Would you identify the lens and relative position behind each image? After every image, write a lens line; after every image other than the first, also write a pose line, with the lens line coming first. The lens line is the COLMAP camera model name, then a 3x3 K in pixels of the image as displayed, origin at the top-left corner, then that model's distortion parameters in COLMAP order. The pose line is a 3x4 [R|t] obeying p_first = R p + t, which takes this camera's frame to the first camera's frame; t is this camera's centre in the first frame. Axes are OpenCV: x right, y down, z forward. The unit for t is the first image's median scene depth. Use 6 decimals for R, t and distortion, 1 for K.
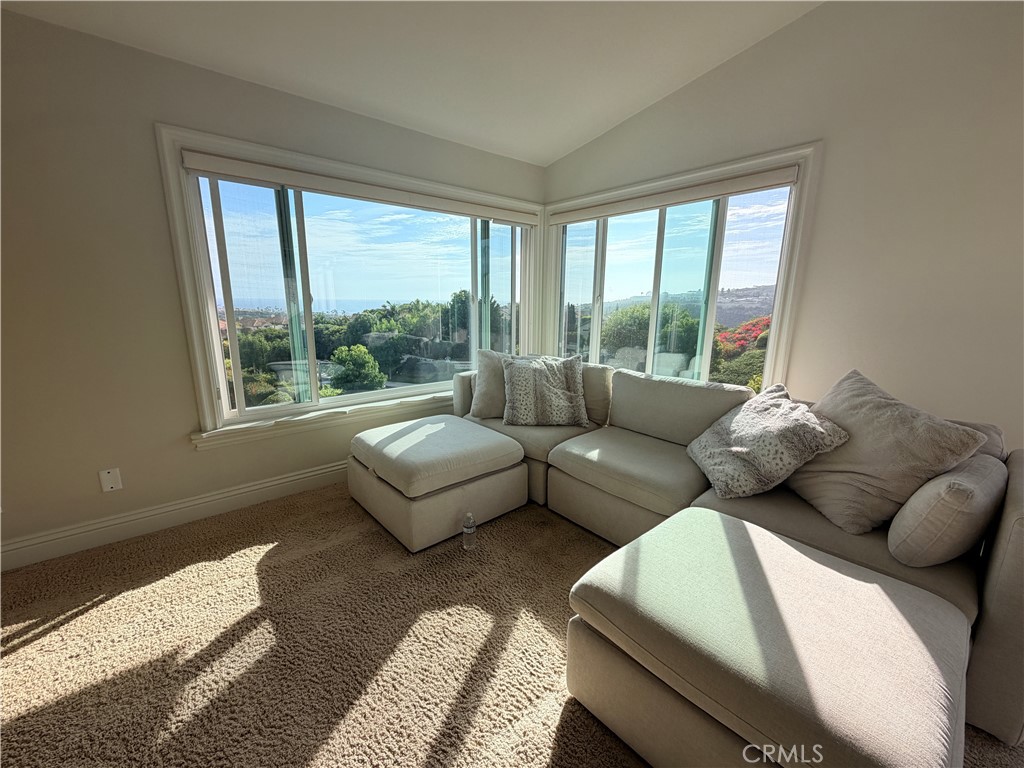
lens RADIAL K [[410.8, 0, 512.0], [0, 410.8, 384.0], [0, 0, 1]] dist [-0.001266, 0.000114]
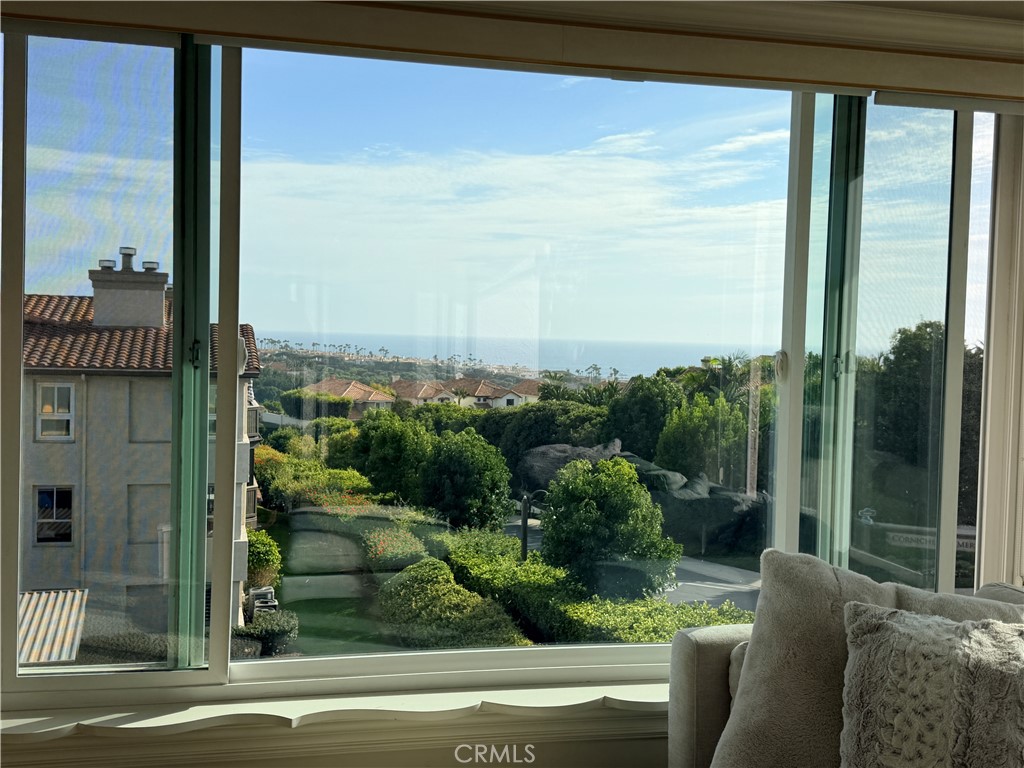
lens RADIAL K [[1097.4, 0, 512.0], [0, 1097.4, 384.0], [0, 0, 1]] dist [0.160942, -0.343772]
pose [[0.888493, 0.035623, -0.457505, 0.111504], [-0.111429, 0.983891, -0.139790, -0.079940], [0.445156, 0.175182, 0.878150, 0.302358]]
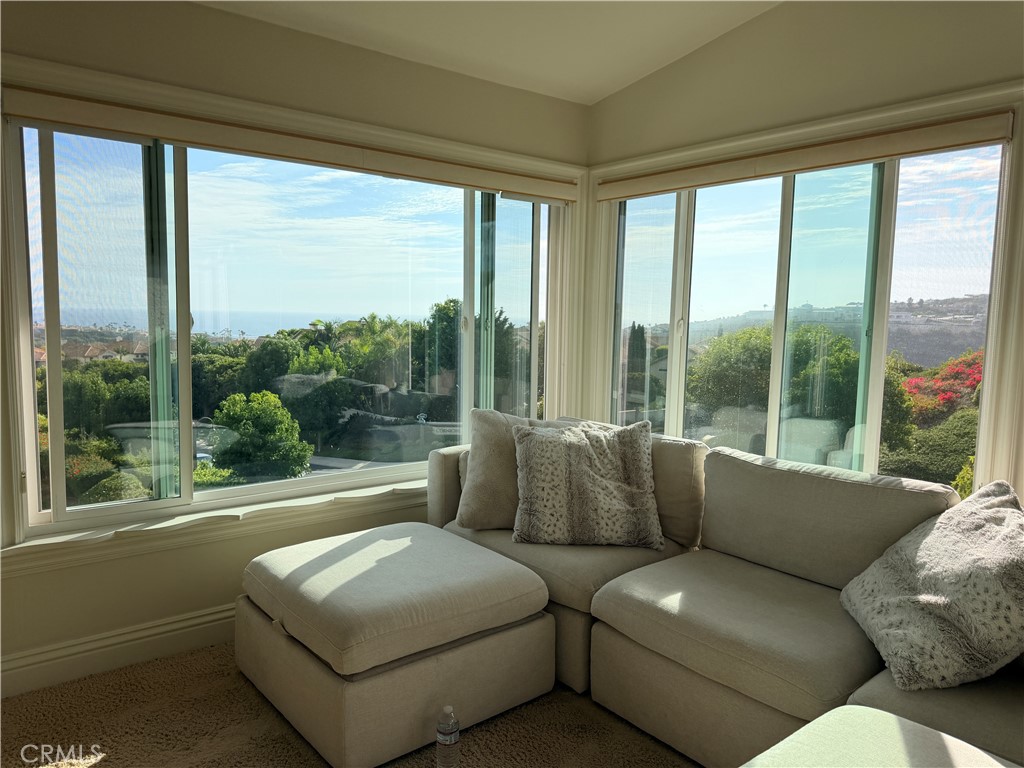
lens RADIAL K [[723.0, 0, 516.6], [0, 723.0, 382.5], [0, 0, 1]] dist [0.092146, -0.120737]
pose [[0.999624, 0.012107, -0.024616, 0.006142], [-0.014745, 0.993821, -0.110015, -0.010254], [0.023132, 0.110337, 0.993625, -0.026505]]
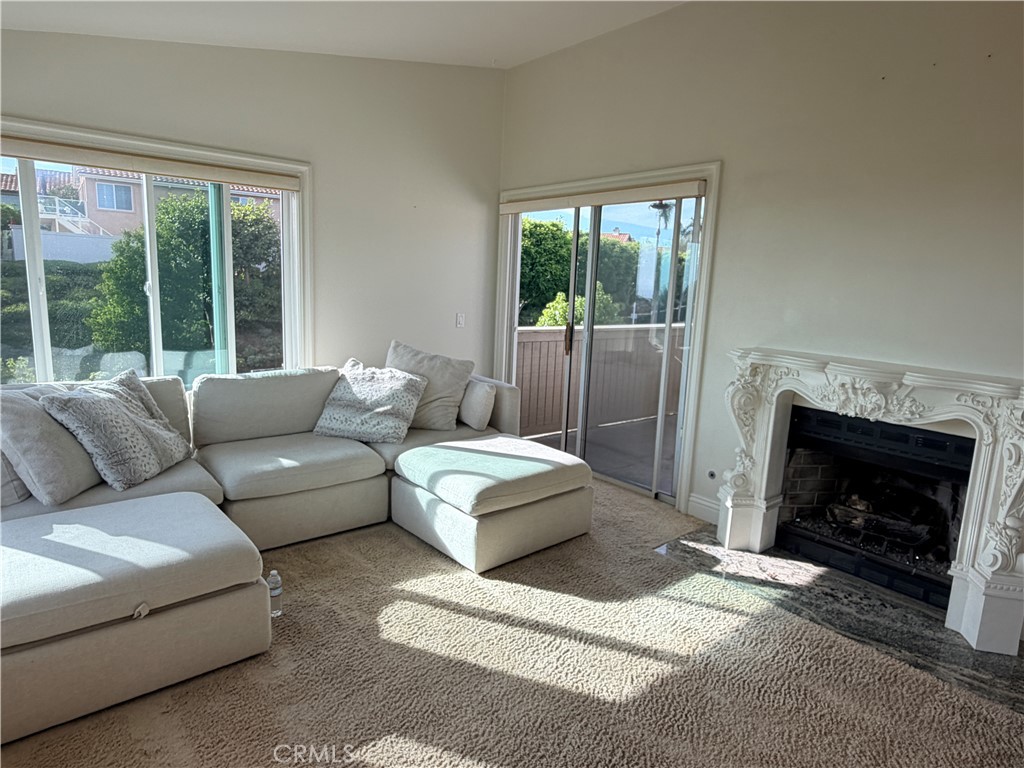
lens RADIAL K [[618.2, 0, 507.5], [0, 618.2, 382.7], [0, 0, 1]] dist [0.000558, -0.000021]
pose [[0.020504, -0.179553, 0.983535, -0.934981], [0.160527, 0.971570, 0.174022, -0.138789], [-0.986819, 0.154315, 0.048744, 0.330515]]
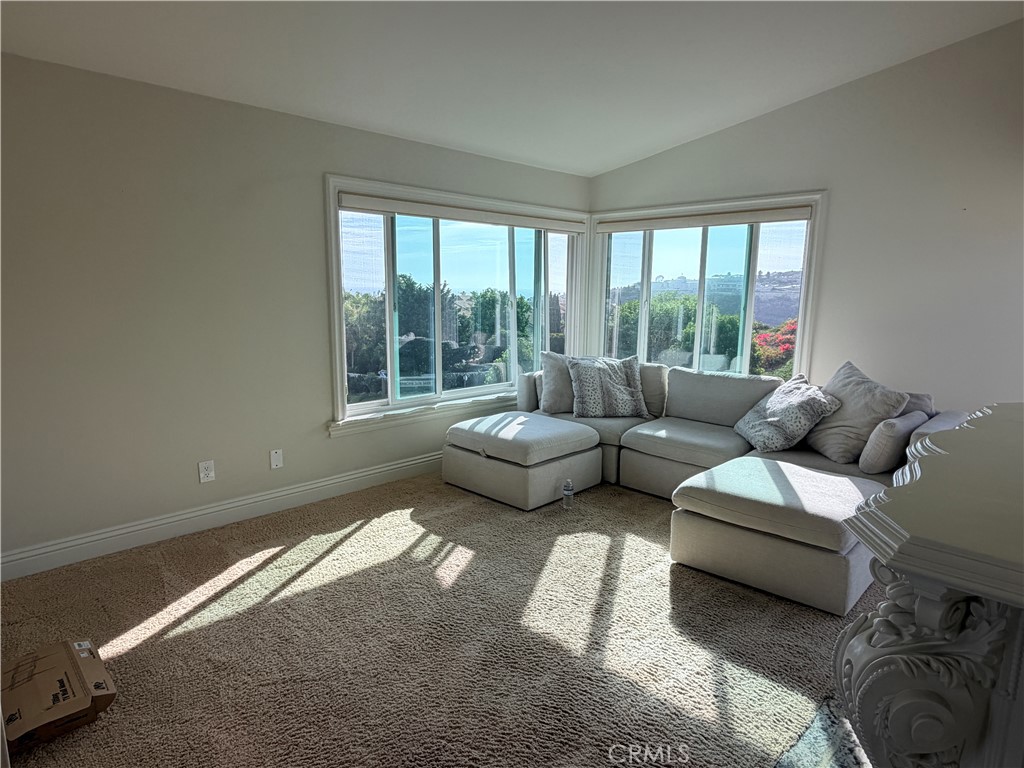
lens RADIAL K [[601.2, 0, 512.0], [0, 601.2, 384.0], [0, 0, 1]] dist [-0.003309, -0.001371]
pose [[0.997000, -0.011585, 0.076524, -0.318988], [0.014804, 0.999023, -0.041630, 0.074272], [-0.075967, 0.042638, 0.996198, -0.640450]]
